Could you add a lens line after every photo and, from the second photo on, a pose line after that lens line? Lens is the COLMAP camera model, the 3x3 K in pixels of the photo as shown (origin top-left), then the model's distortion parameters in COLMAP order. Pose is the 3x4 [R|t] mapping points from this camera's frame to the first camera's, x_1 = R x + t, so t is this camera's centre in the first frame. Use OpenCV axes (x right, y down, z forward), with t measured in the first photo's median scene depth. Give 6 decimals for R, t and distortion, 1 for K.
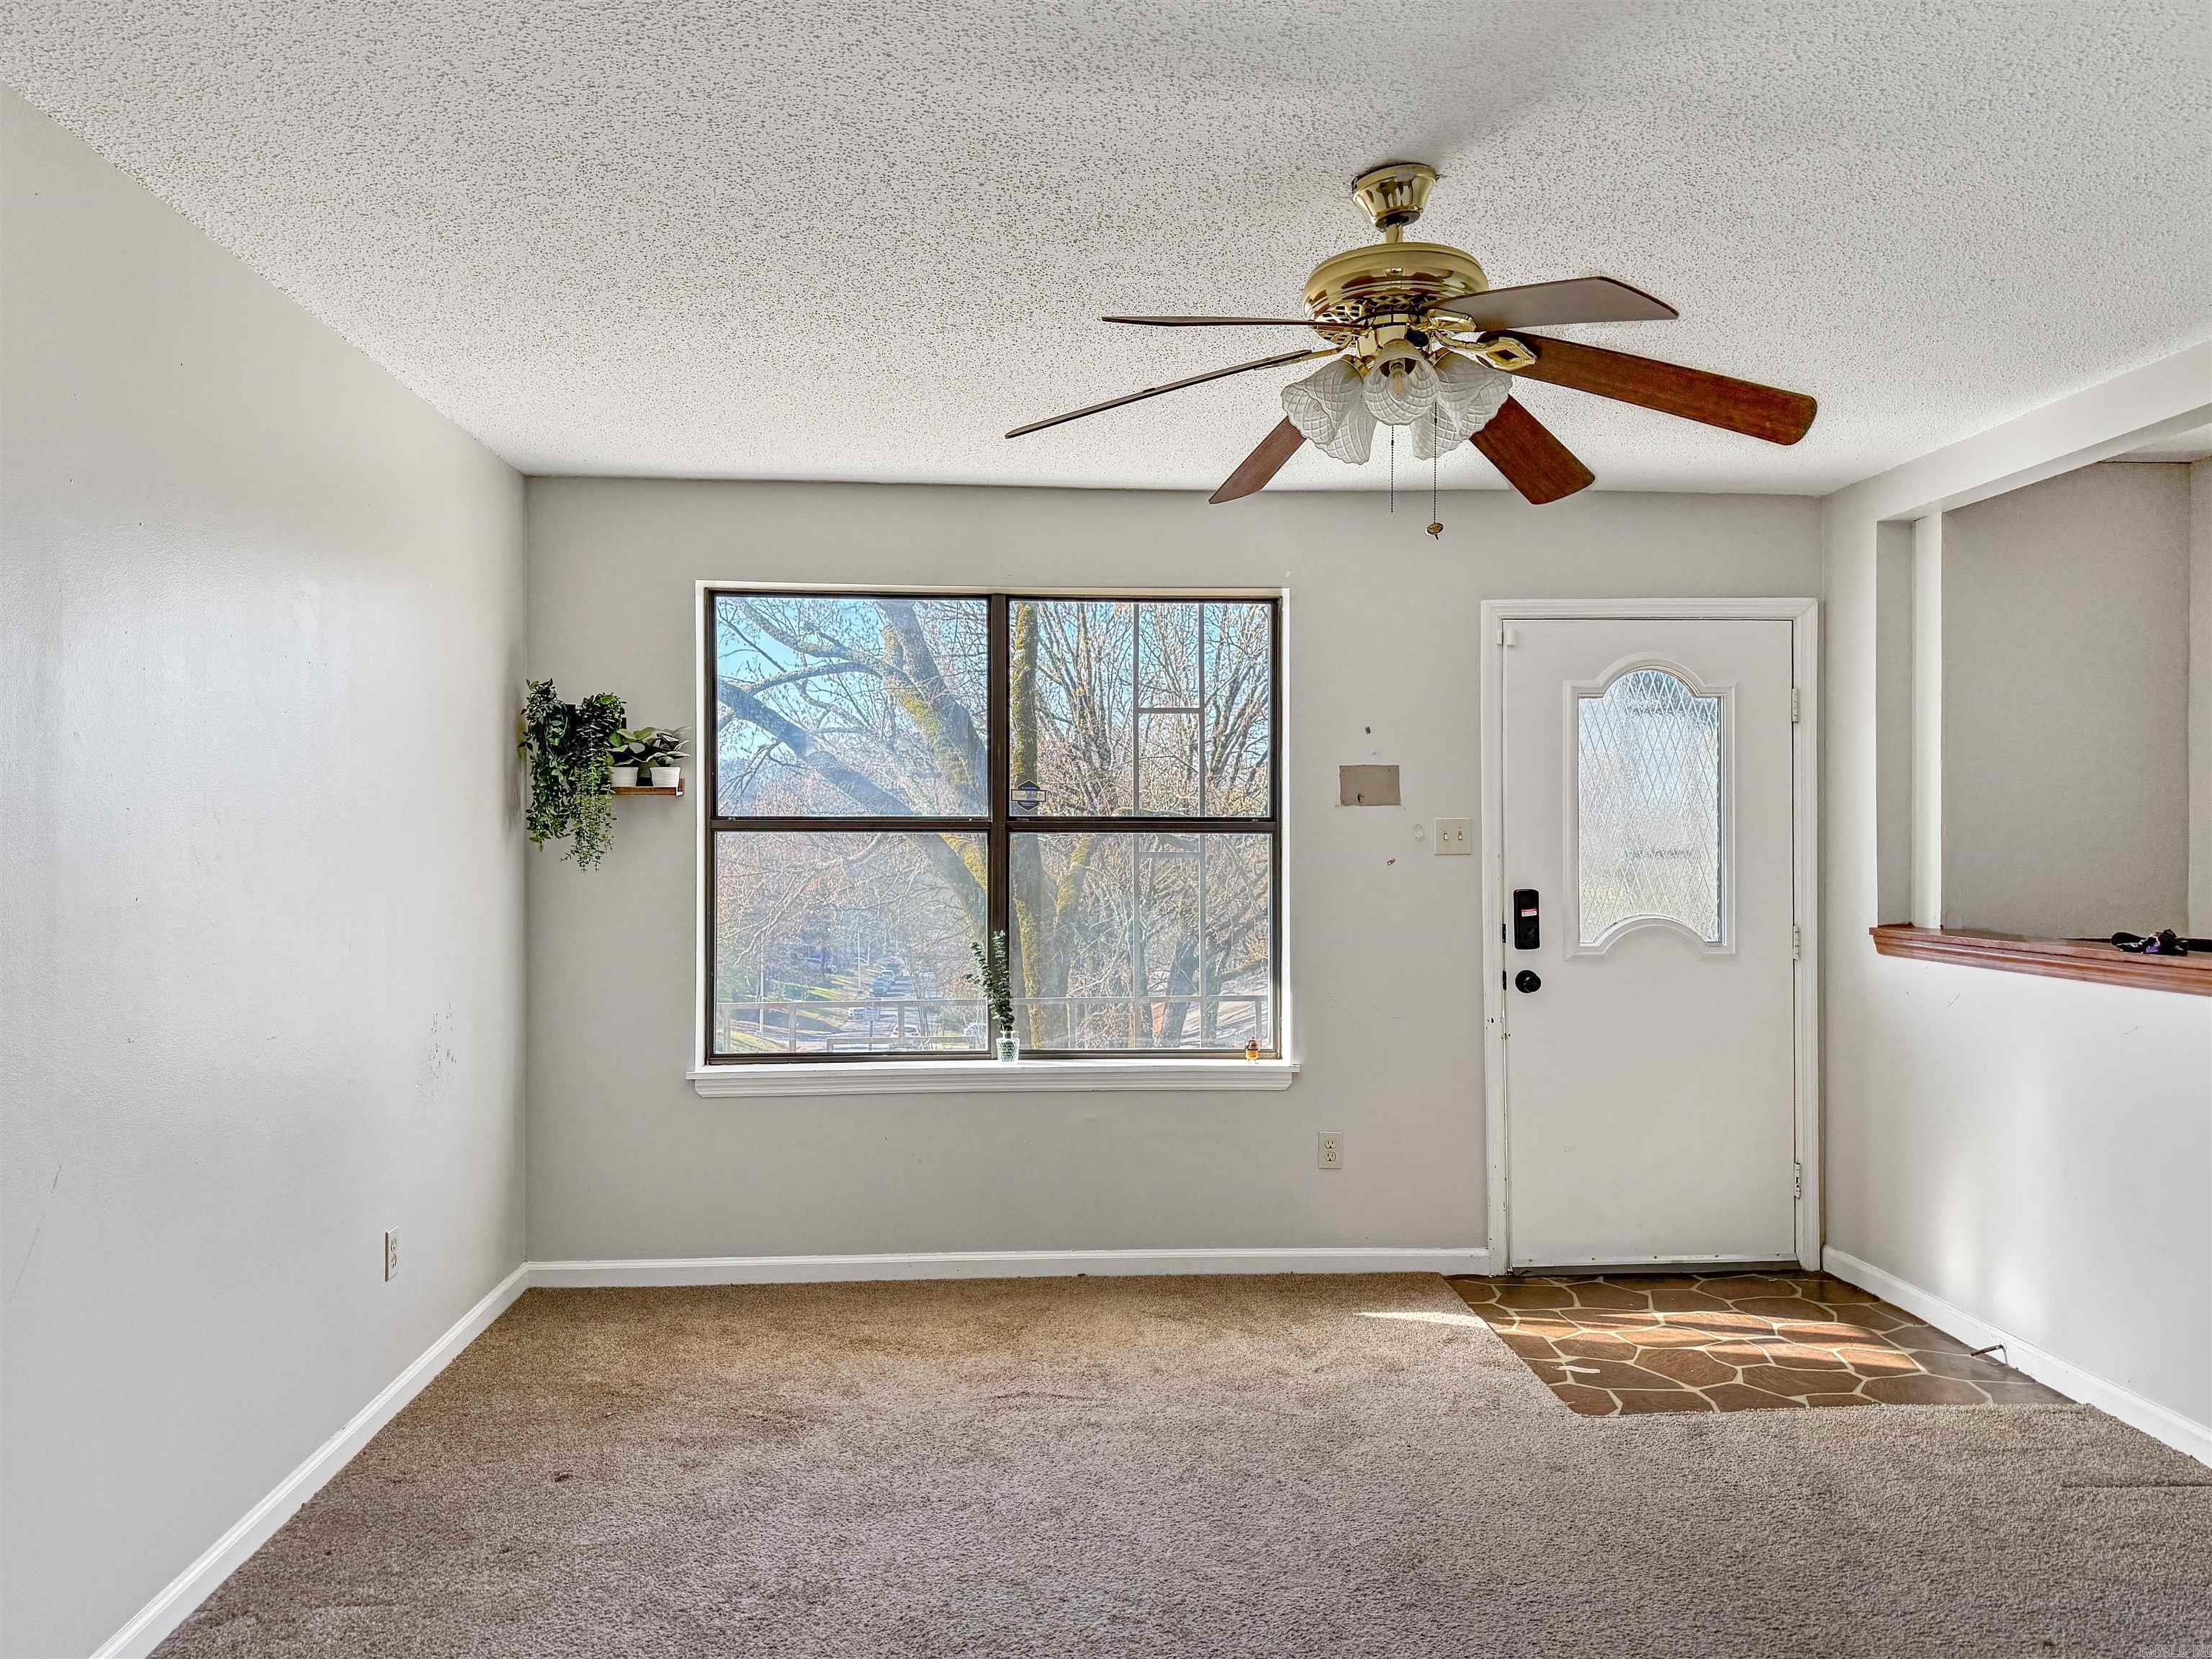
lens RADIAL K [[1543.5, 0, 1108.0], [0, 1543.5, 832.6], [0, 0, 1]] dist [0.104637, -0.196742]
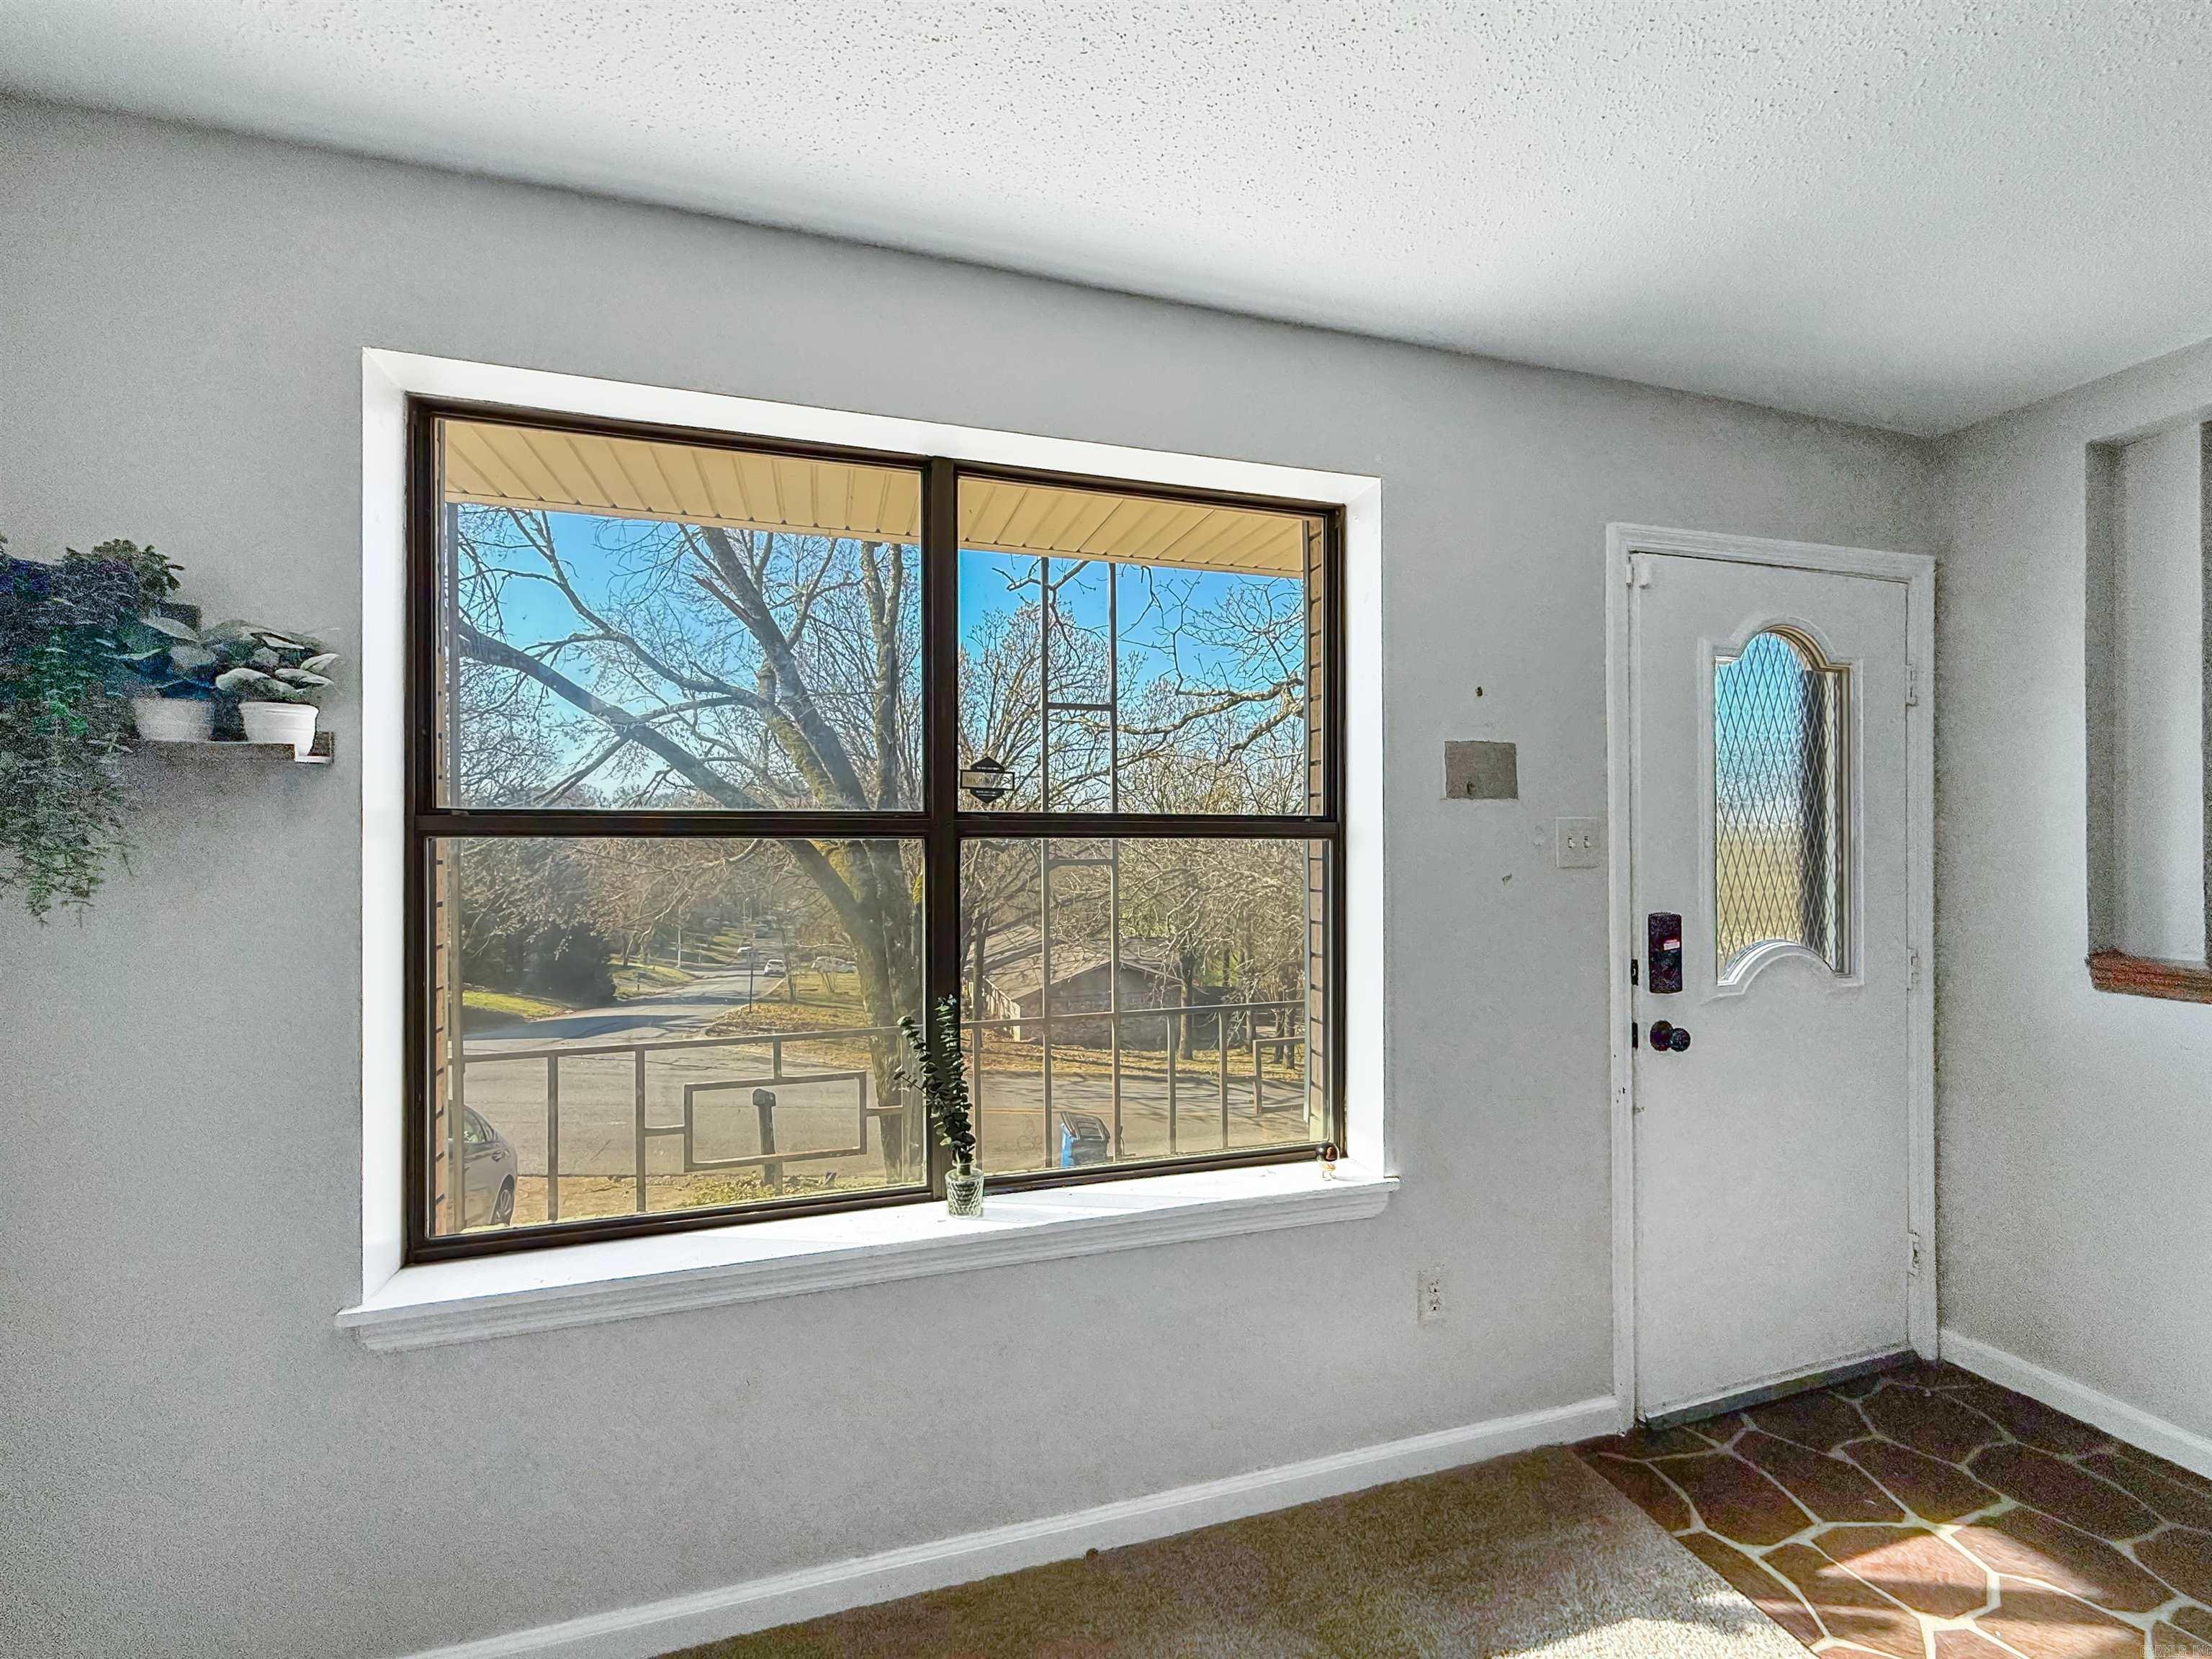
lens RADIAL K [[891.3, 0, 1096.4], [0, 891.3, 843.1], [0, 0, 1]] dist [-0.002602, -0.000154]
pose [[0.976637, -0.002086, 0.214888, -0.092919], [0.001142, 0.999989, 0.004520, 0.000617], [-0.214895, -0.004169, 0.976628, 0.670348]]
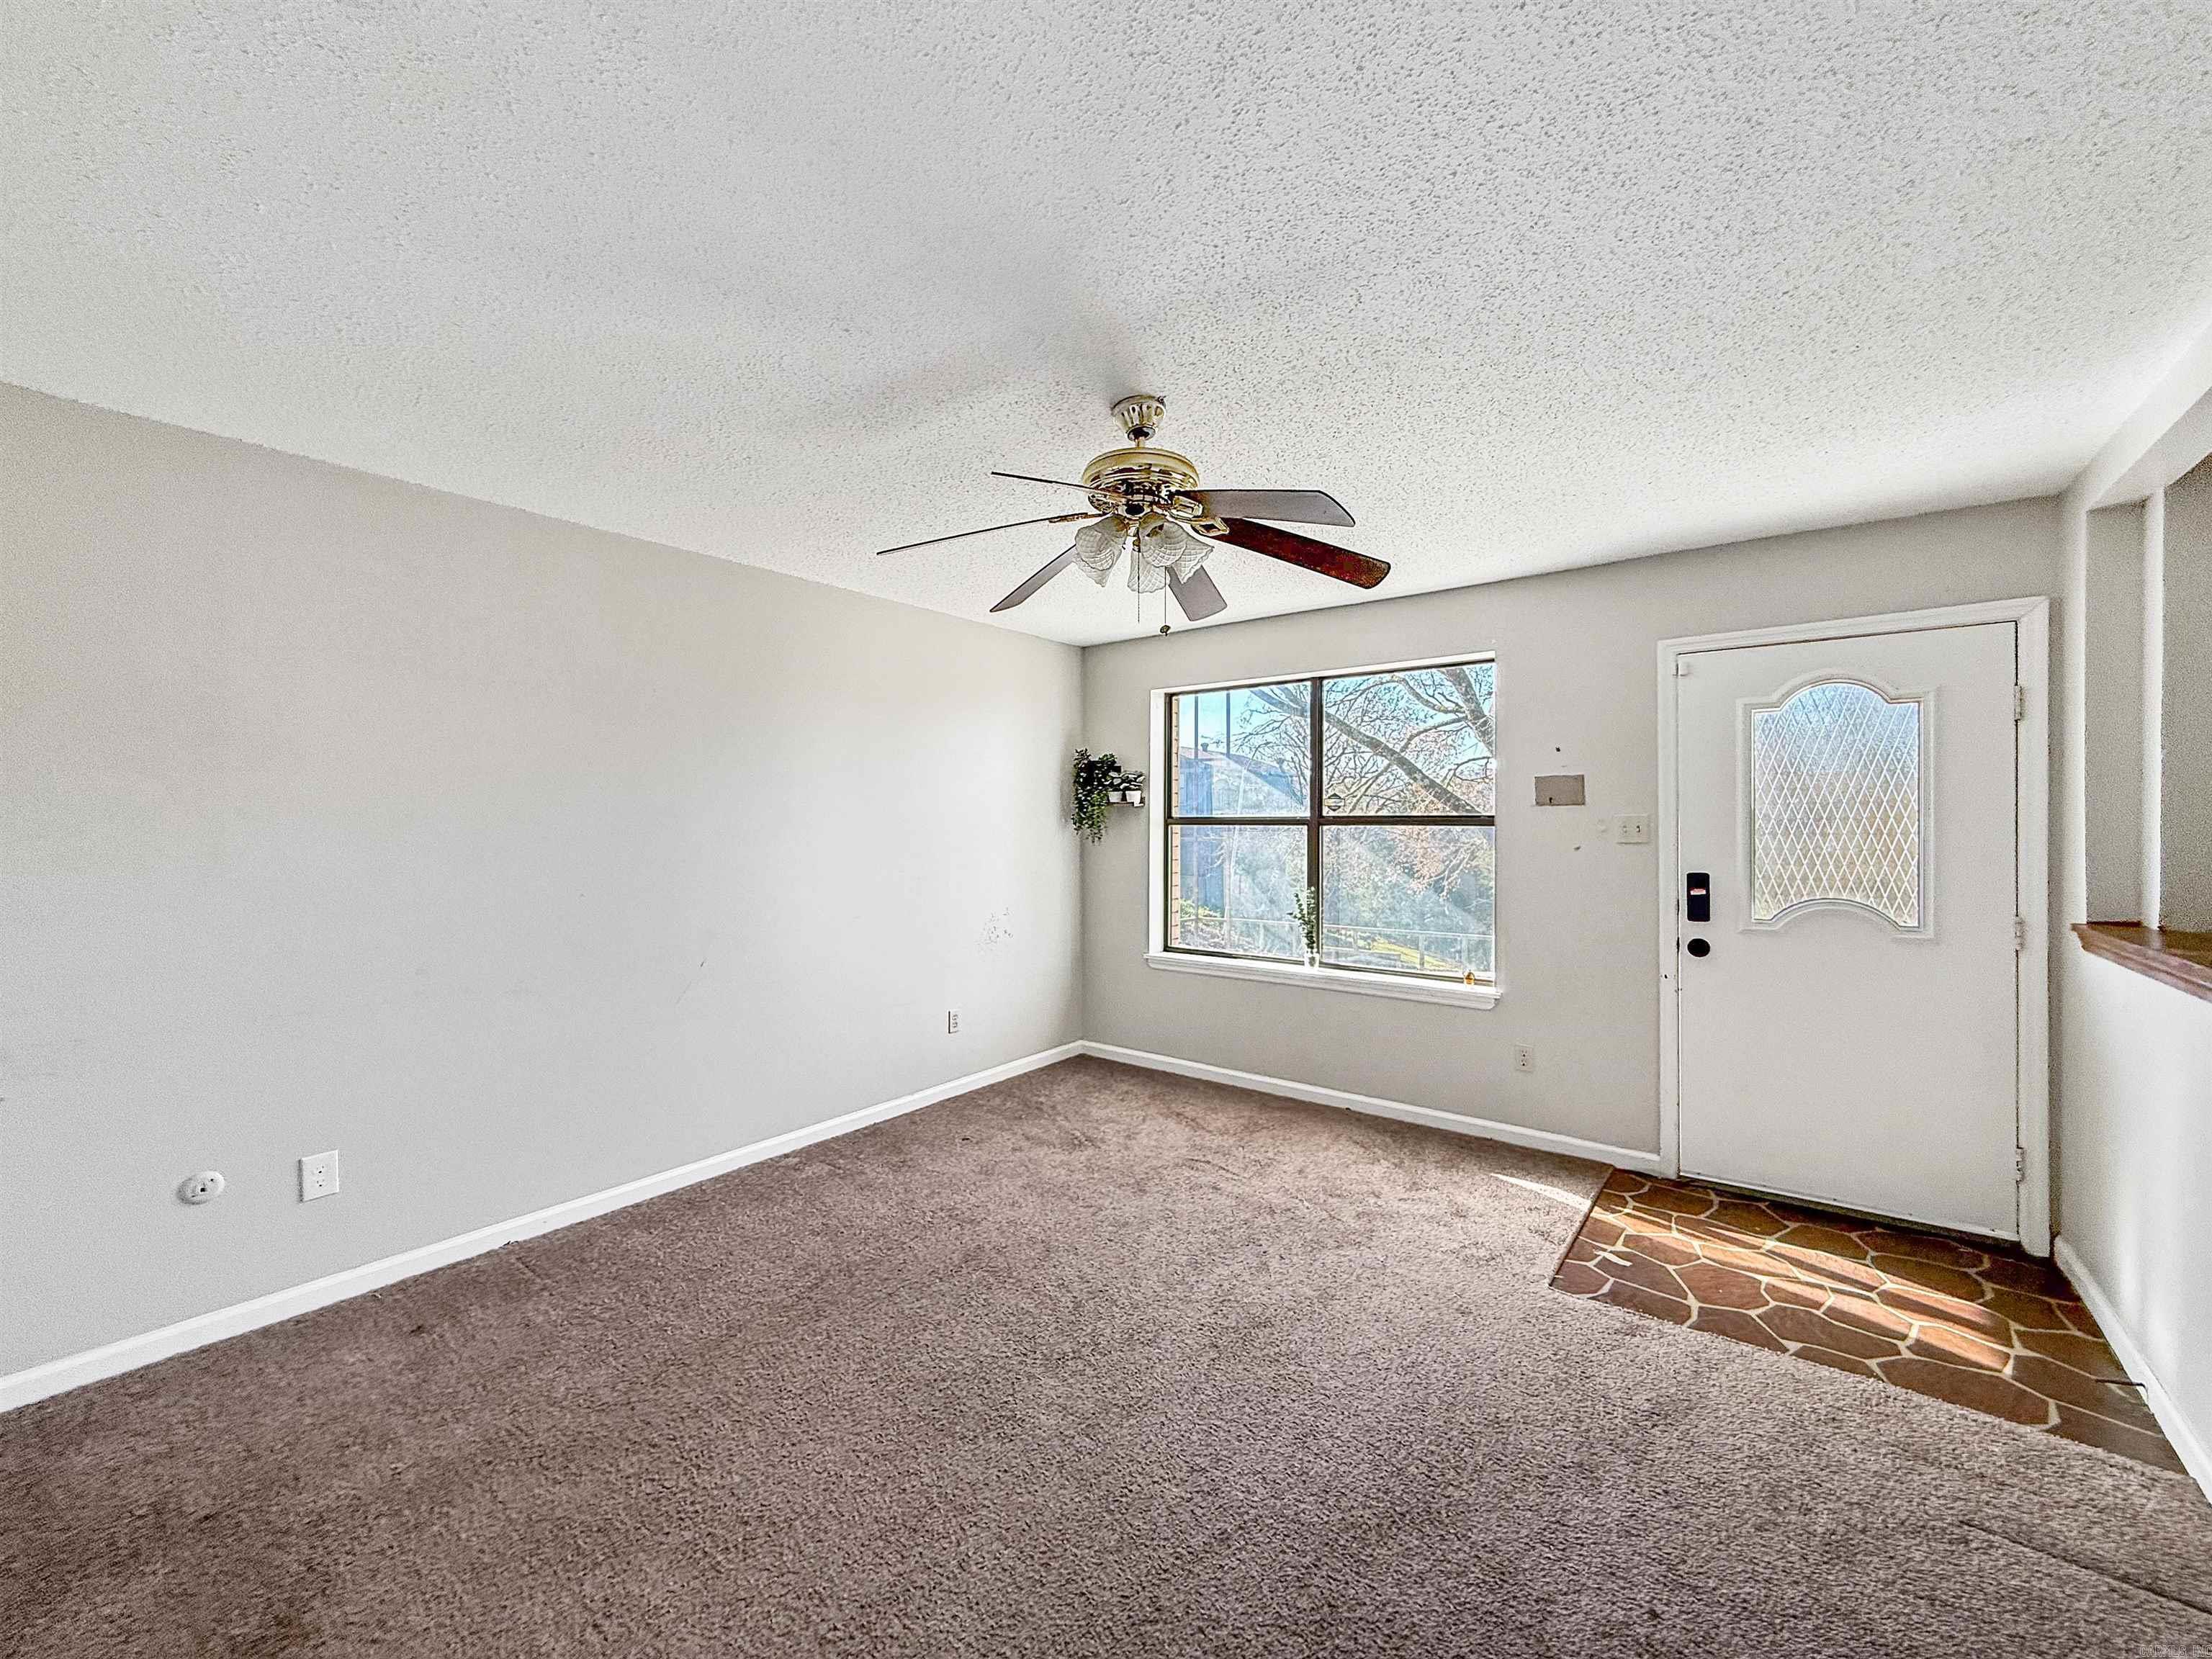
lens RADIAL K [[882.3, 0, 1102.4], [0, 882.3, 826.6], [0, 0, 1]] dist [-0.000036, -0.000083]
pose [[0.746771, 0.001662, -0.665079, 0.398547], [0.003480, 0.999973, 0.006405, -0.006141], [0.665072, -0.007098, 0.746746, 0.176732]]
